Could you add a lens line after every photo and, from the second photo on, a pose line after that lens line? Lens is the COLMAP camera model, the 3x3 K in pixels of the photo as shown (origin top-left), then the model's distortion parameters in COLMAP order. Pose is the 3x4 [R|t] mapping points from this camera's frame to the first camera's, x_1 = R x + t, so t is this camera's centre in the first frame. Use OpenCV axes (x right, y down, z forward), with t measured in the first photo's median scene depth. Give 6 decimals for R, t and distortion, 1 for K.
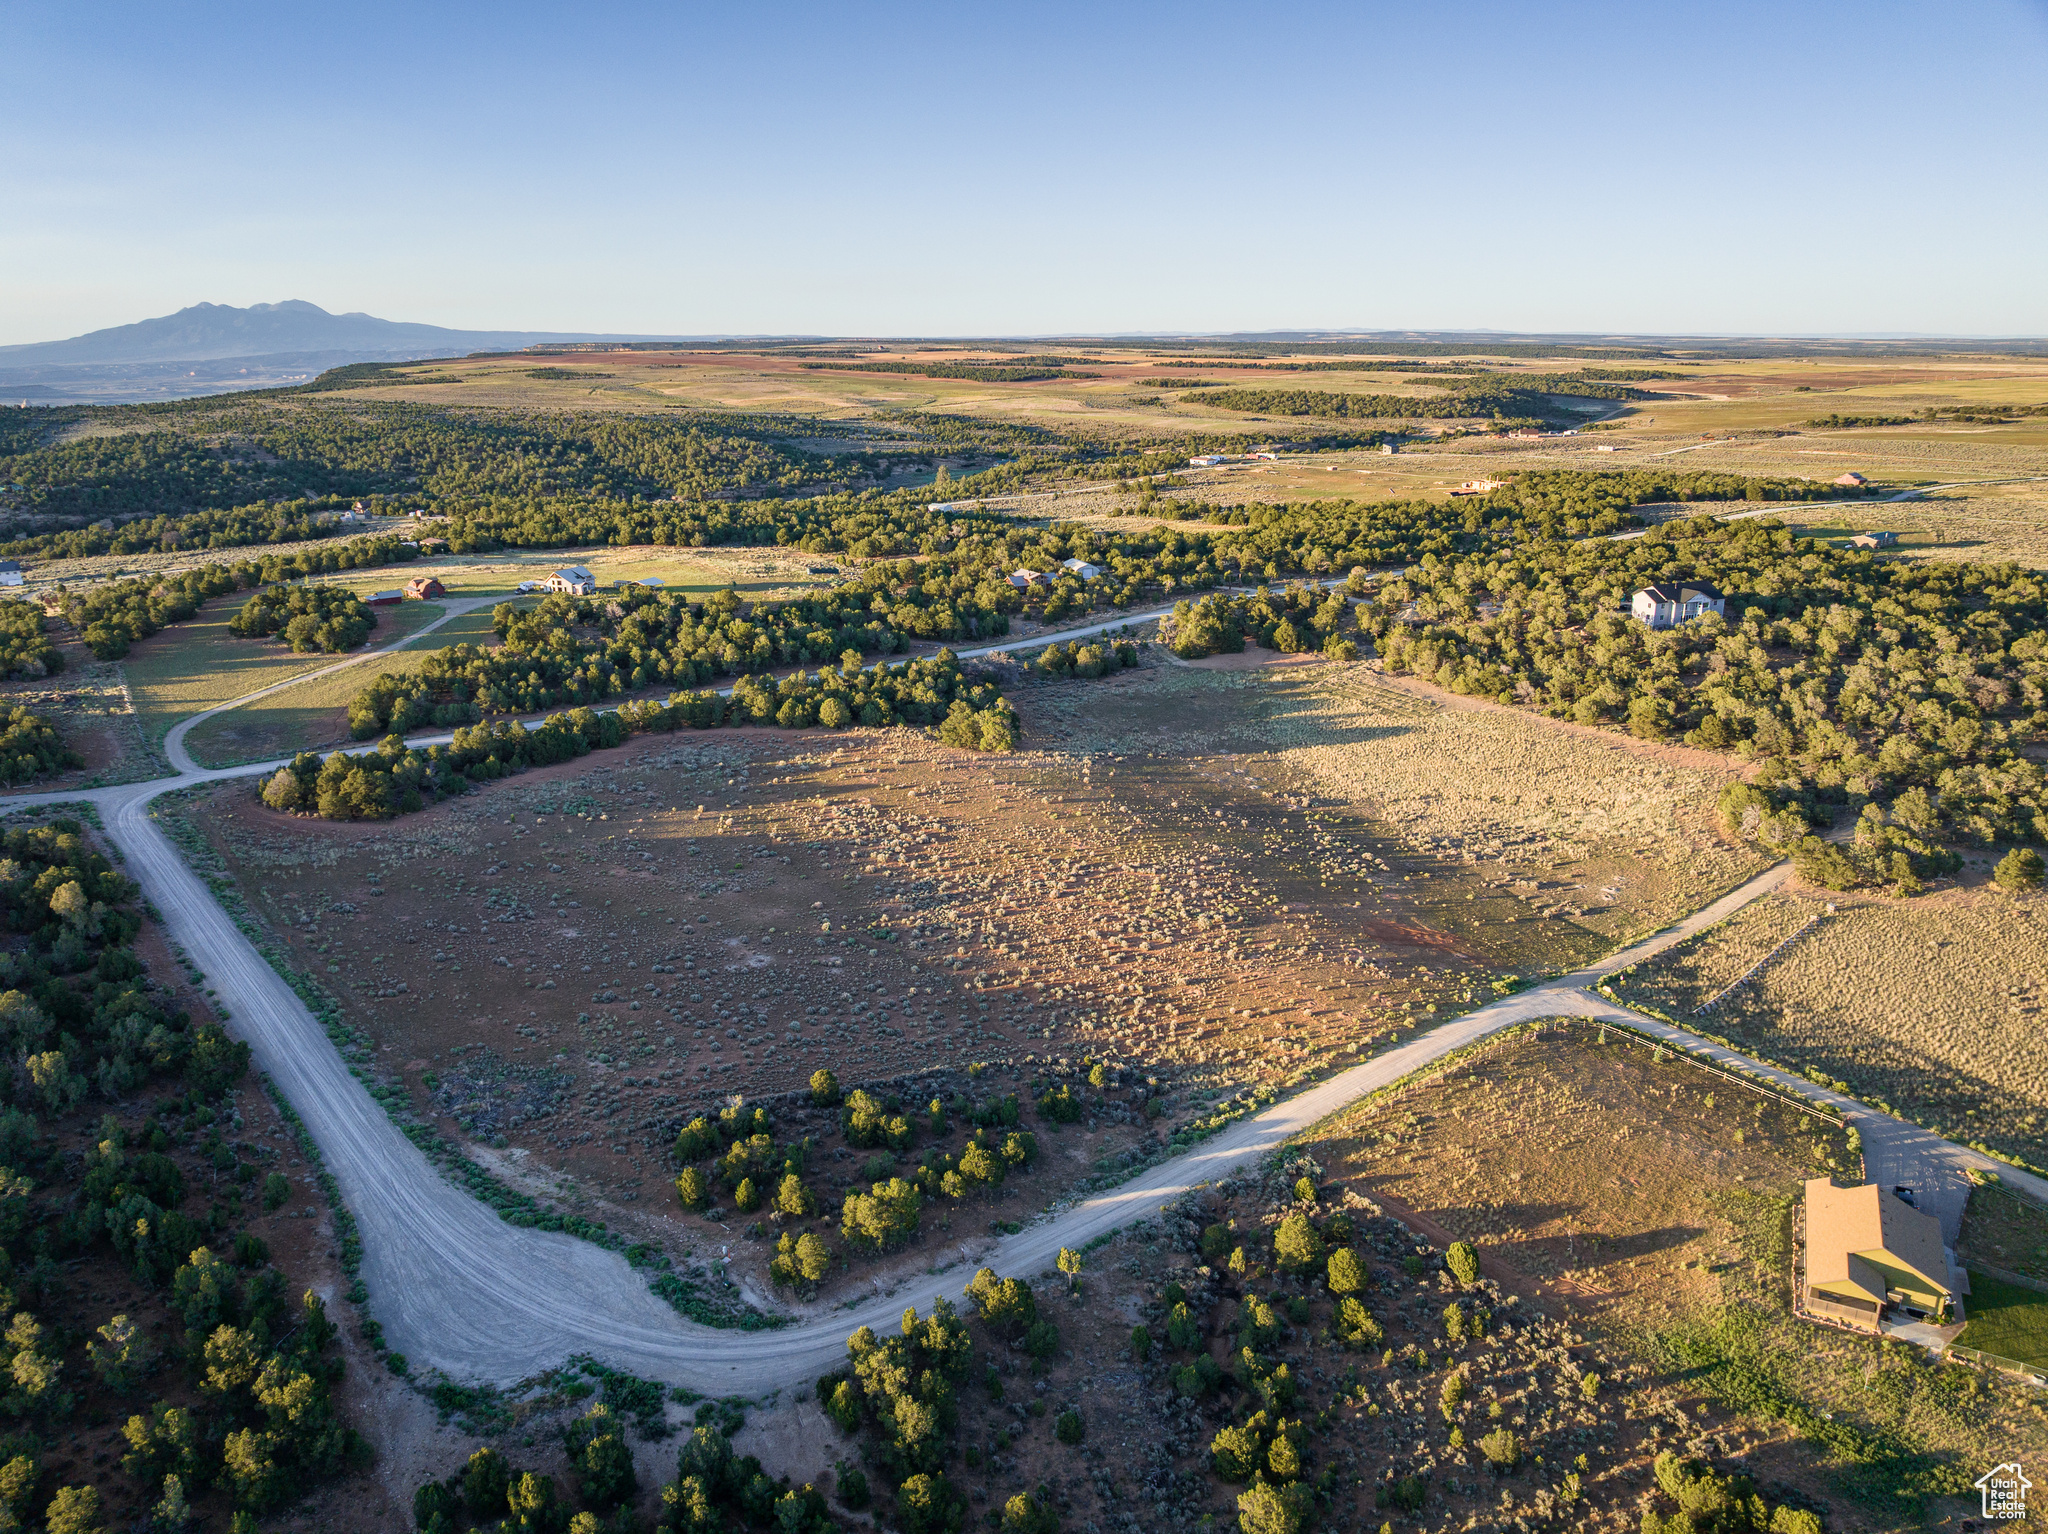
lens RADIAL K [[1446.7, 0, 1022.2], [0, 1446.7, 757.1], [0, 0, 1]] dist [-0.045491, 0.016797]
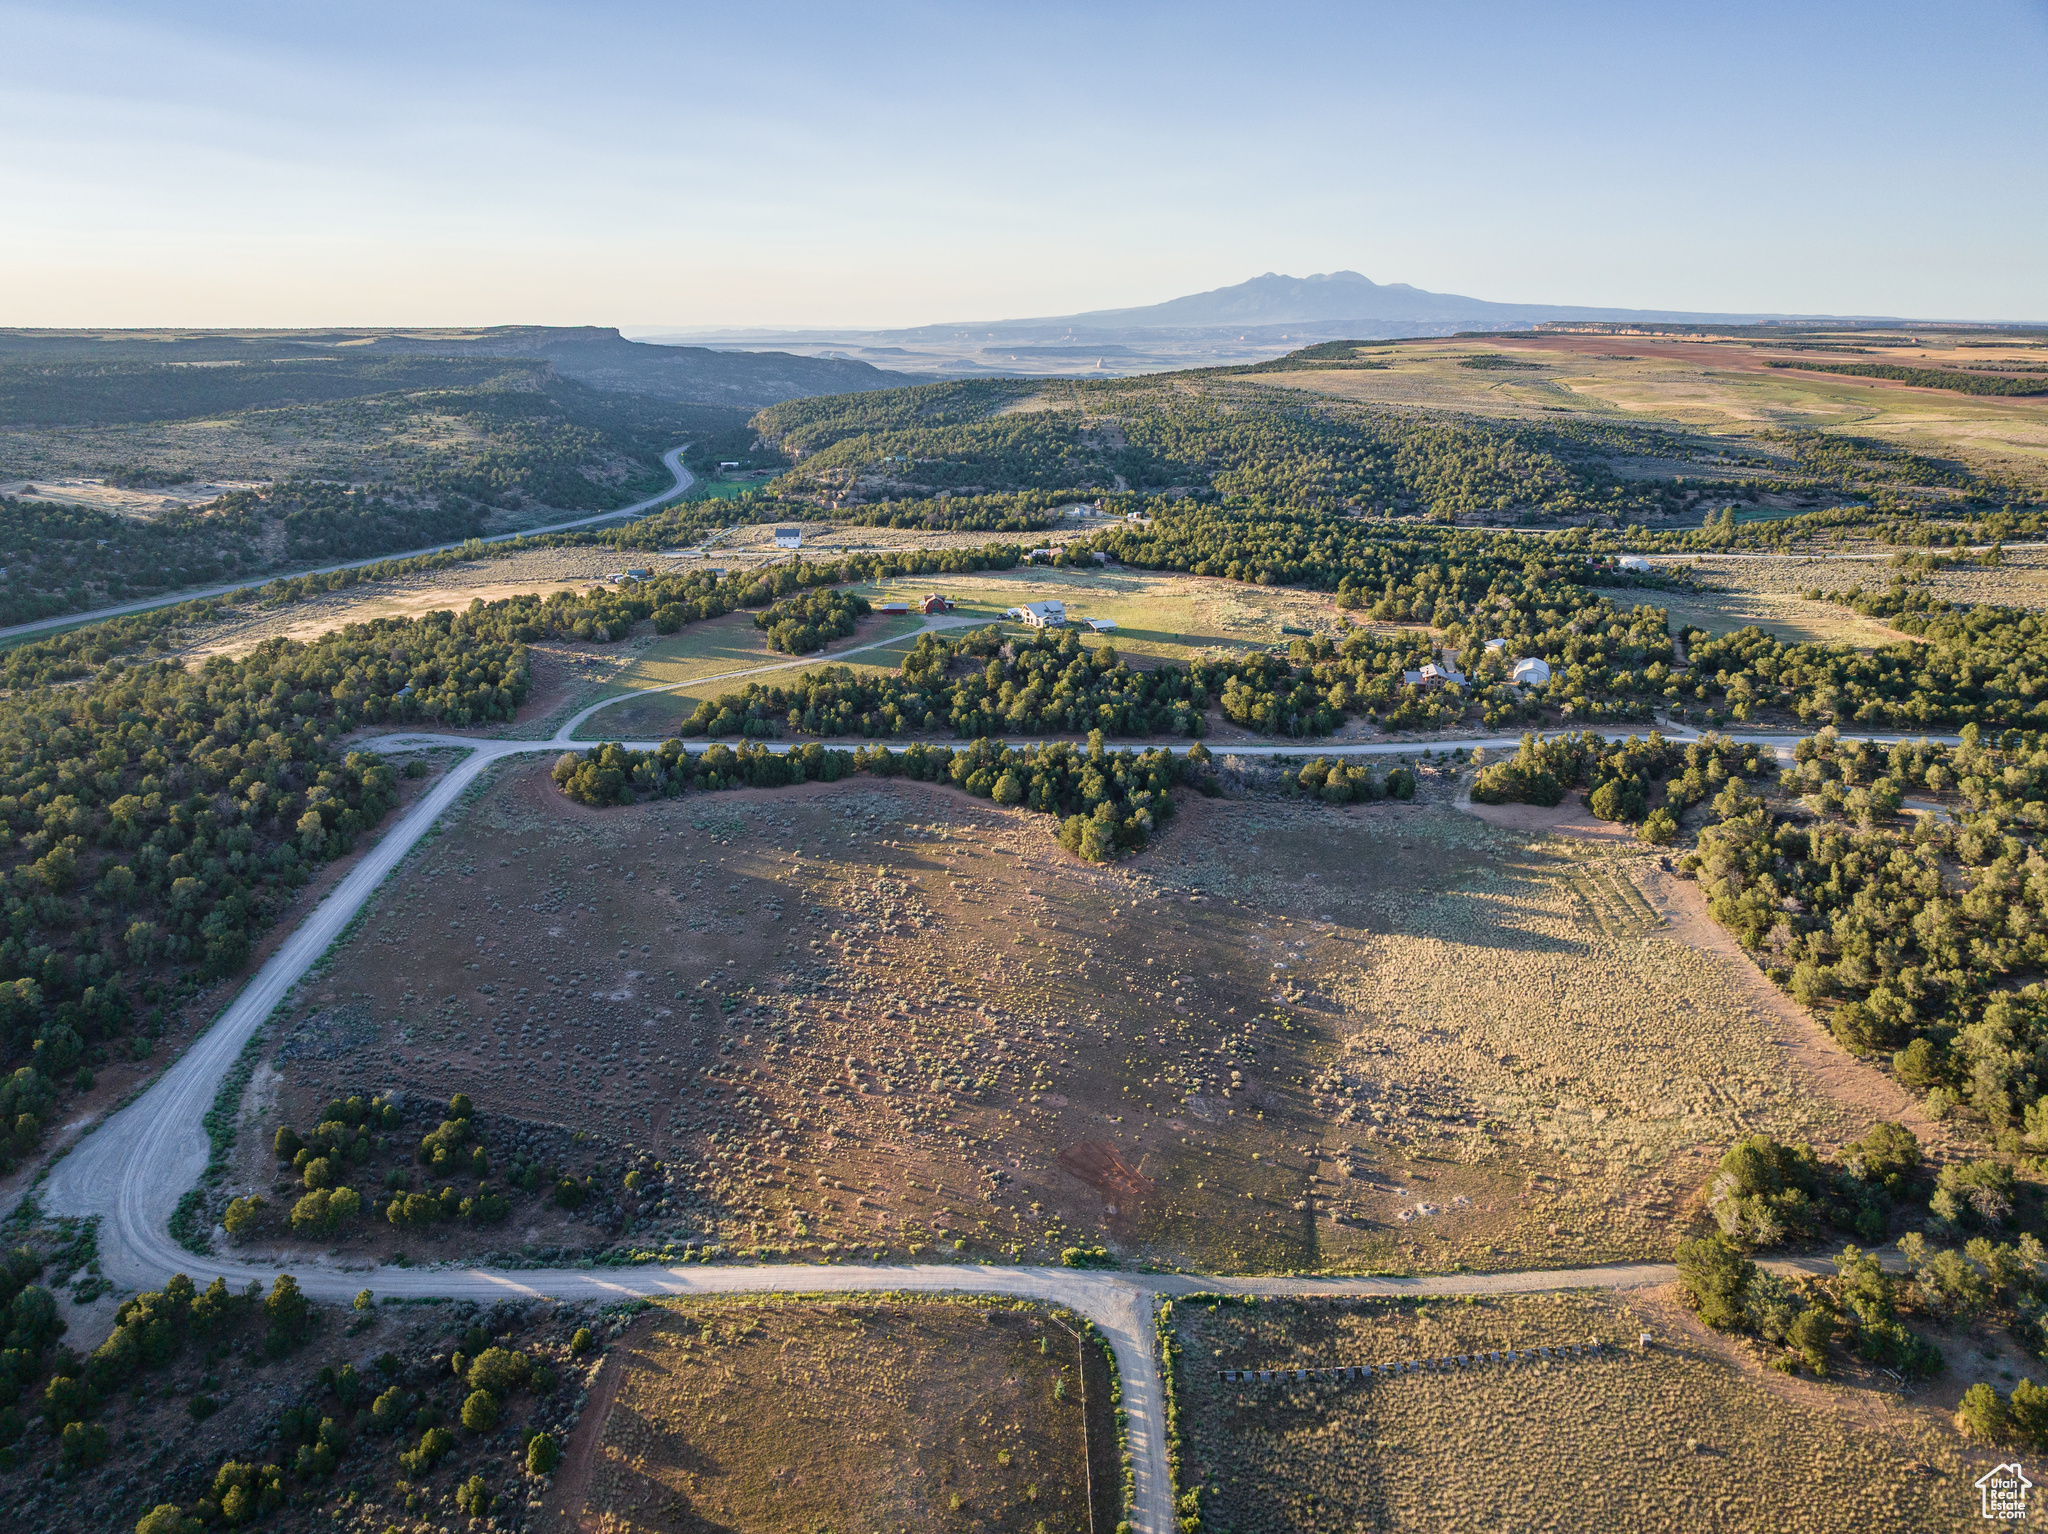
lens RADIAL K [[1446.7, 0, 1018.4], [0, 1446.7, 775.9], [0, 0, 1]] dist [-0.045491, 0.016797]
pose [[0.784907, 0.195677, -0.587904, 0.156341], [-0.178047, 0.980036, 0.088484, -0.042578], [0.593481, 0.035223, 0.804077, 0.046426]]
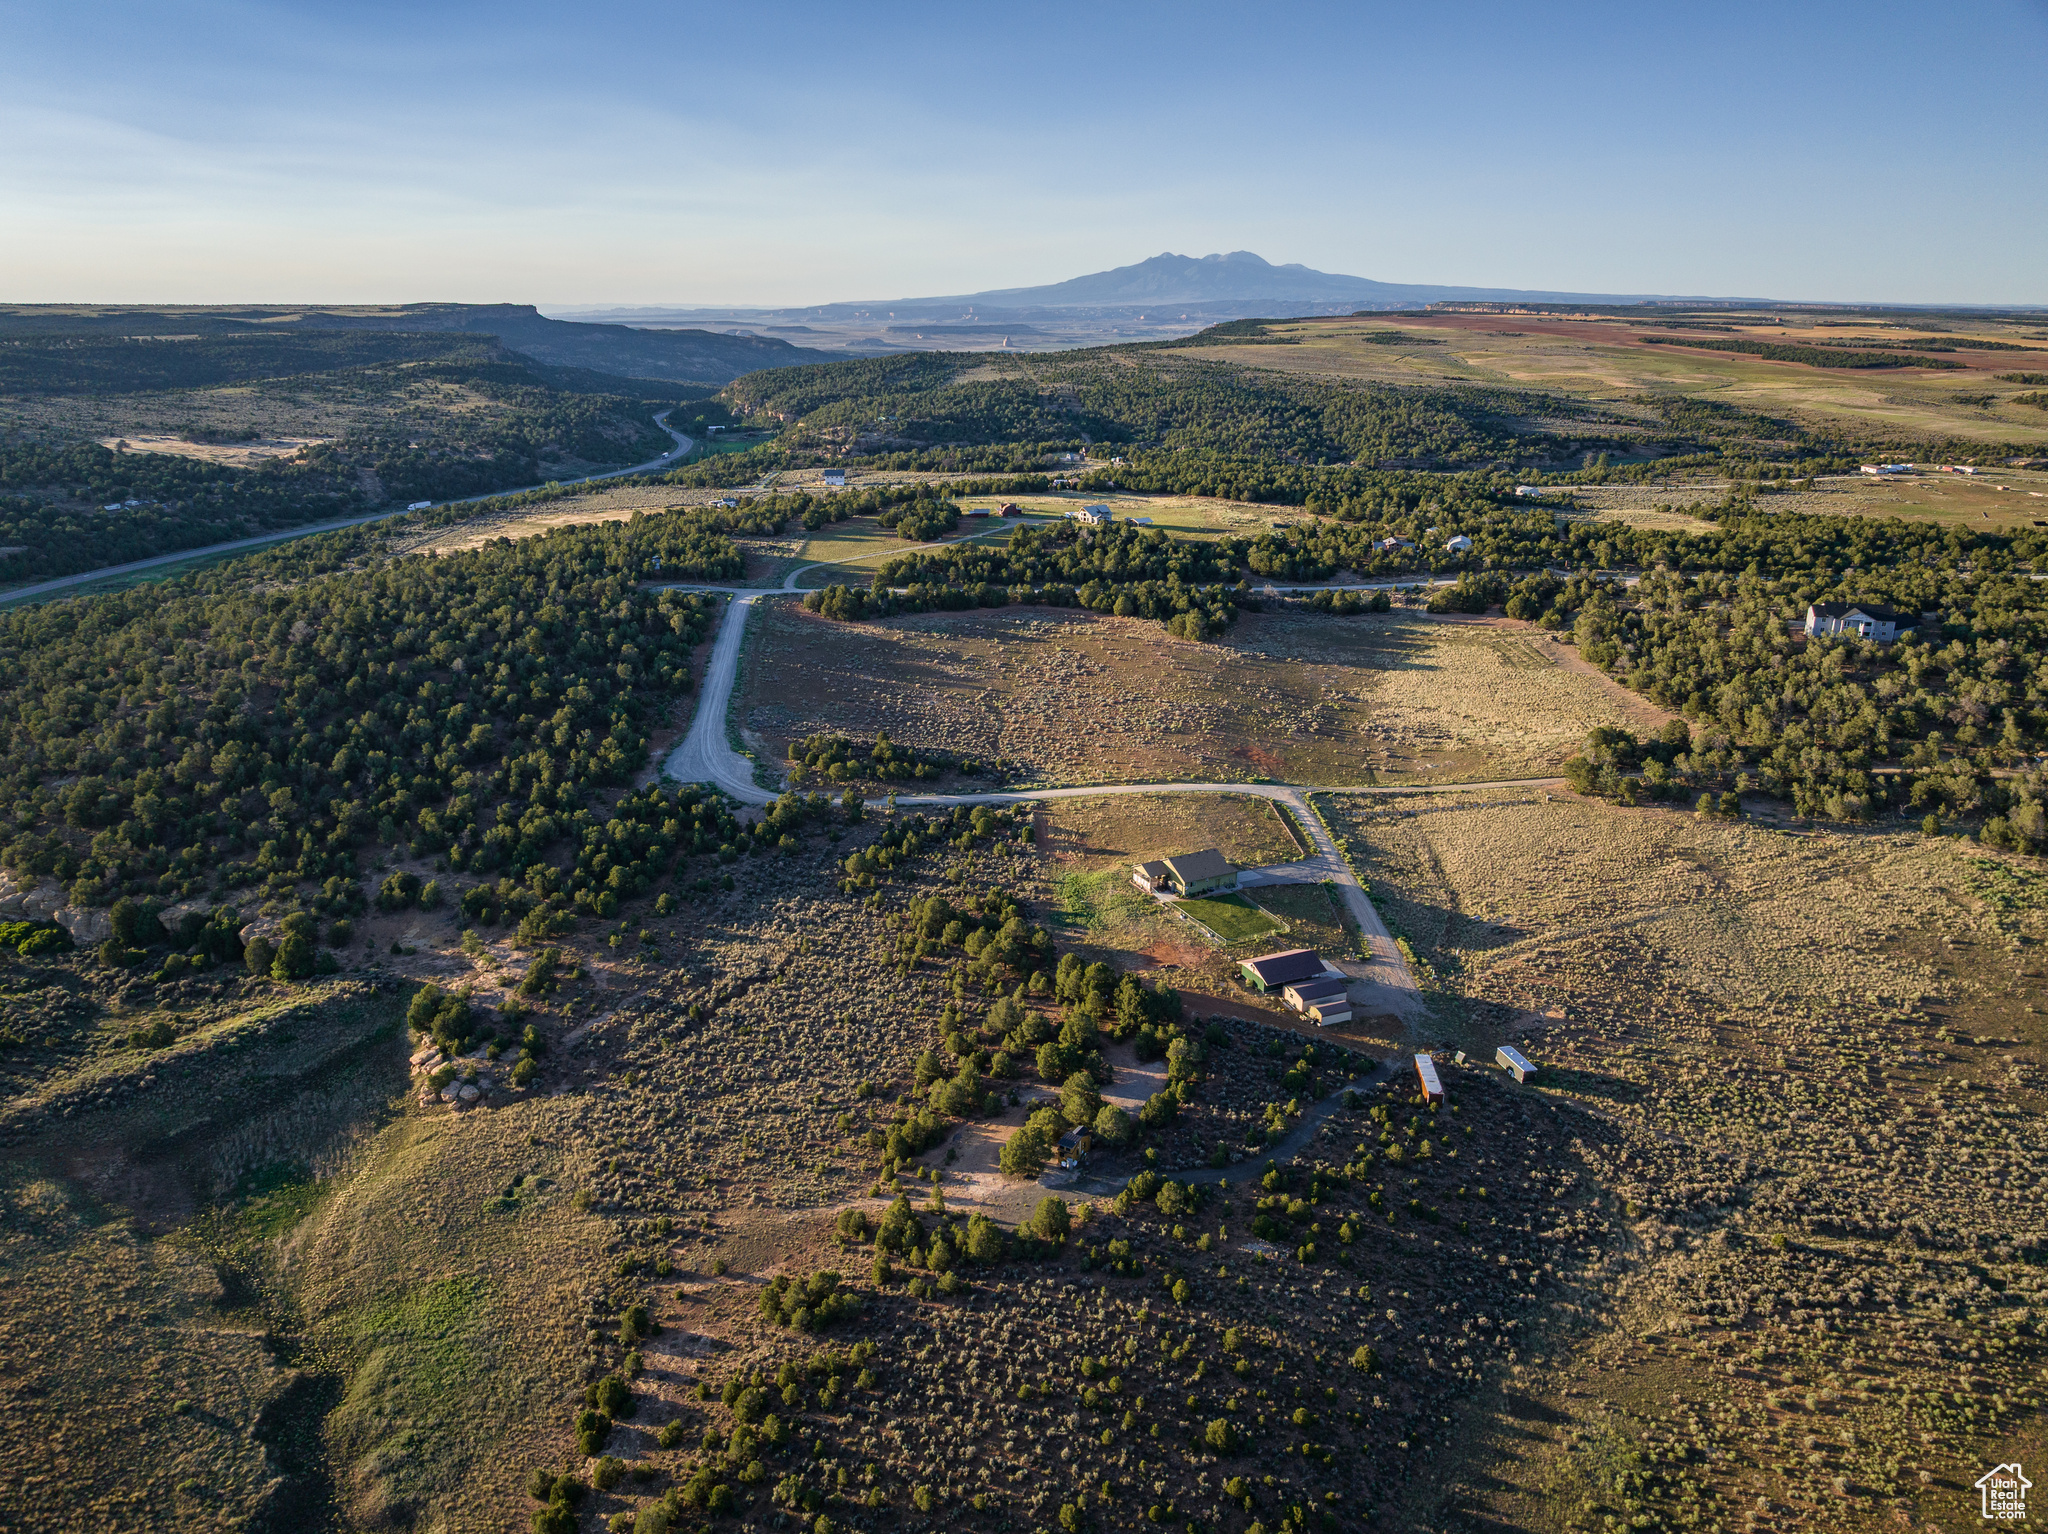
lens RADIAL K [[1446.7, 0, 1013.3], [0, 1446.7, 772.7], [0, 0, 1]] dist [-0.045491, 0.016797]
pose [[0.823318, 0.188975, -0.535197, 0.204314], [-0.167829, 0.981835, 0.088502, 0.008814], [0.542200, 0.016957, 0.840078, -0.123163]]
